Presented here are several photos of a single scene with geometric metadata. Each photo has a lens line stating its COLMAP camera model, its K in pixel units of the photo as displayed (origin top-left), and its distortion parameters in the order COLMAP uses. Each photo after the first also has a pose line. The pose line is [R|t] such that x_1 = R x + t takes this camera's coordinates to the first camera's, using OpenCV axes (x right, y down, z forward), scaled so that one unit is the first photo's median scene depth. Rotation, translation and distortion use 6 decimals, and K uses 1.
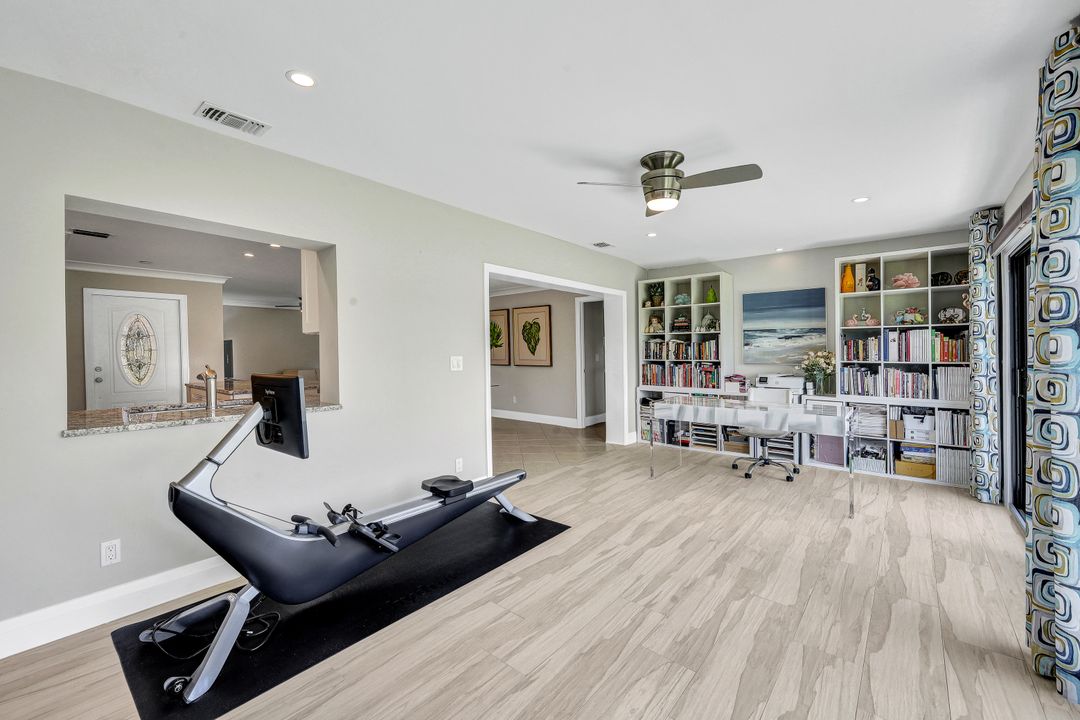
lens RADIAL K [[440.0, 0, 537.8], [0, 440.0, 343.4], [0, 0, 1]] dist [-0.003260, -0.000030]
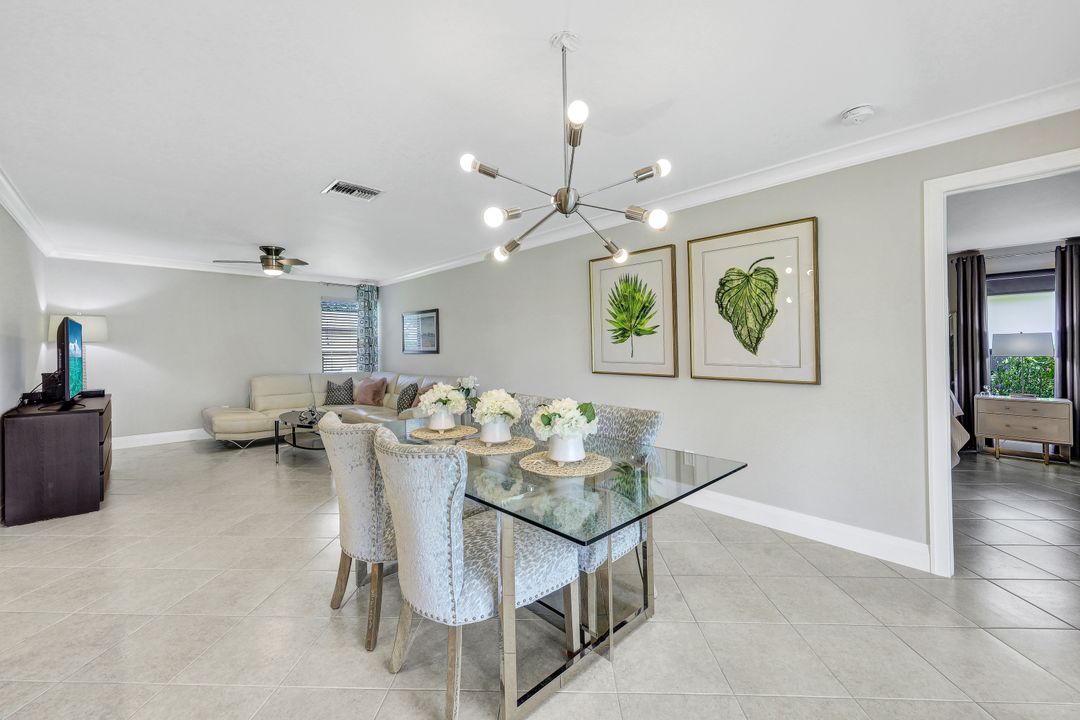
lens RADIAL K [[441.7, 0, 543.7], [0, 441.7, 348.3], [0, 0, 1]] dist [-0.001483, -0.000269]
pose [[0.993959, 0.005205, -0.109631, -0.218176], [-0.003195, 0.999824, 0.018497, 0.022403], [0.109708, -0.018035, 0.993800, 0.835281]]
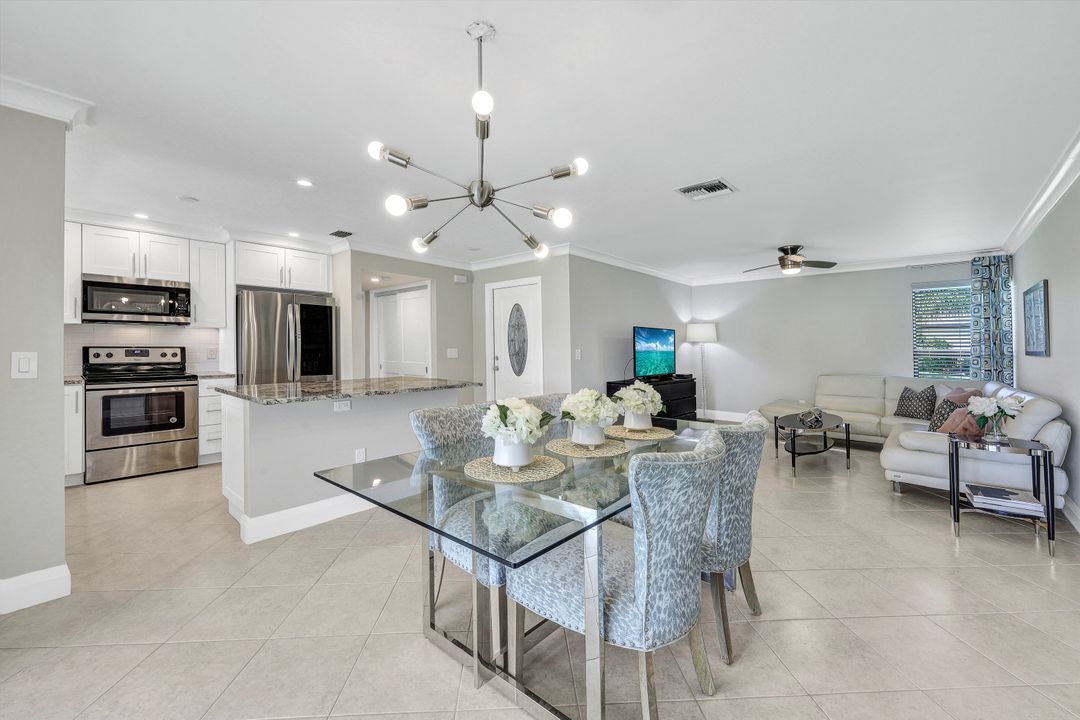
lens RADIAL K [[438.3, 0, 538.8], [0, 438.3, 341.6], [0, 0, 1]] dist [0.006112, 0.000056]
pose [[-0.018263, -0.000571, -0.999833, 0.069337], [0.011584, 0.999933, -0.000782, 0.026742], [0.999766, -0.011596, -0.018255, 1.189579]]
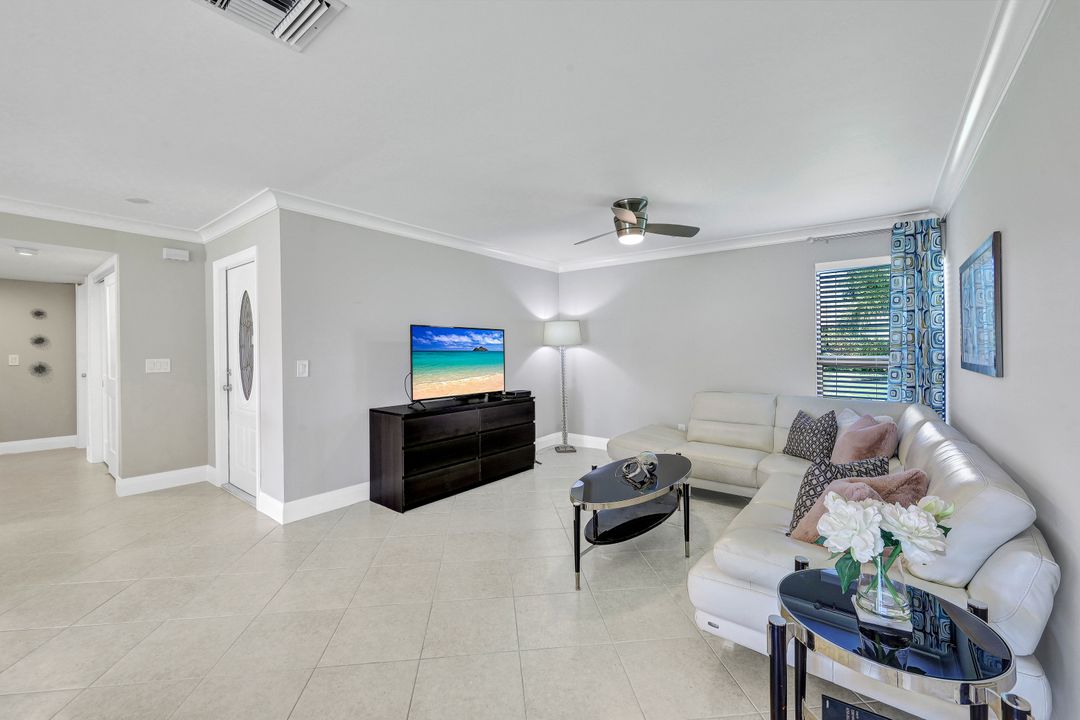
lens RADIAL K [[434.4, 0, 537.0], [0, 434.4, 350.0], [0, 0, 1]] dist [0.000985, 0.000275]
pose [[0.039063, 0.016302, -0.999104, -0.284463], [0.016607, 0.999718, 0.016962, 0.024540], [0.999099, -0.017255, 0.038781, 1.568623]]
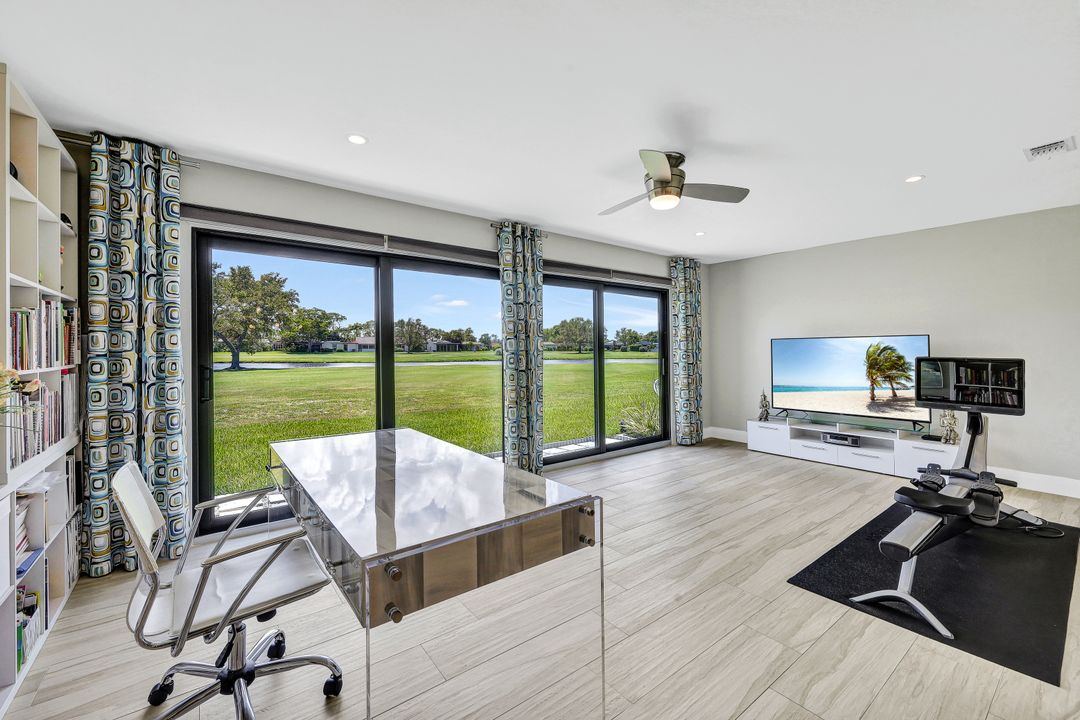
lens RADIAL K [[446.3, 0, 541.3], [0, 446.3, 348.0], [0, 0, 1]] dist [0.001068, 0.000015]
pose [[-0.977564, 0.005379, 0.210571, 0.183457], [0.000826, 0.999764, -0.021705, 0.024360], [-0.210638, -0.021044, -0.977338, 1.051744]]
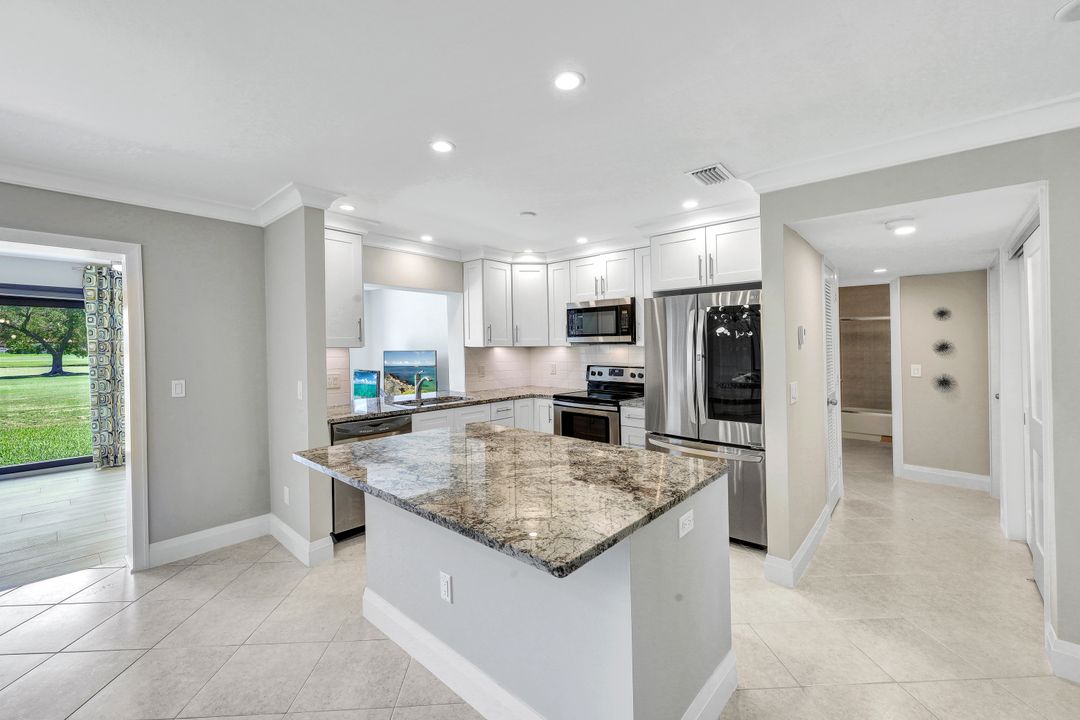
lens RADIAL K [[442.2, 0, 544.4], [0, 442.2, 344.7], [0, 0, 1]] dist [0.001537, 0.000050]
pose [[-0.999666, 0.014267, 0.021536, -0.618262], [0.013873, 0.999736, -0.018324, -0.000259], [-0.021792, -0.018019, -0.999600, 1.275461]]
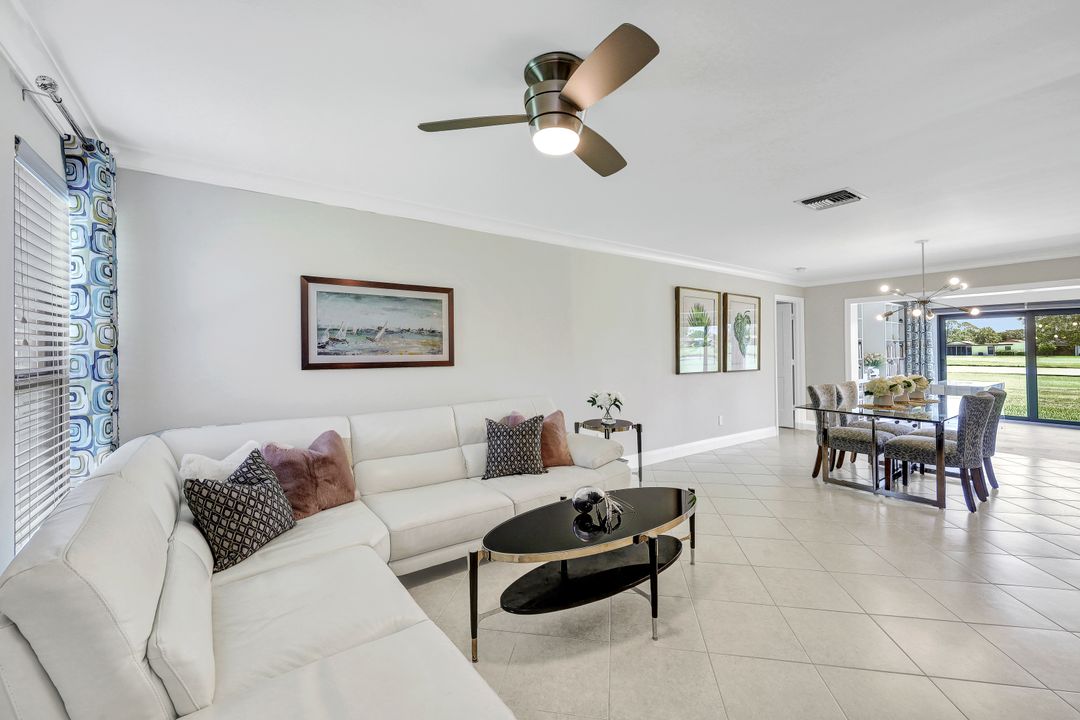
lens RADIAL K [[437.7, 0, 535.9], [0, 437.7, 348.0], [0, 0, 1]] dist [-0.000865, 0.000125]
pose [[0.243818, 0.015743, 0.969693, -1.231974], [-0.016521, 0.999791, -0.012078, 0.037150], [-0.969680, -0.013075, 0.244027, 1.669533]]
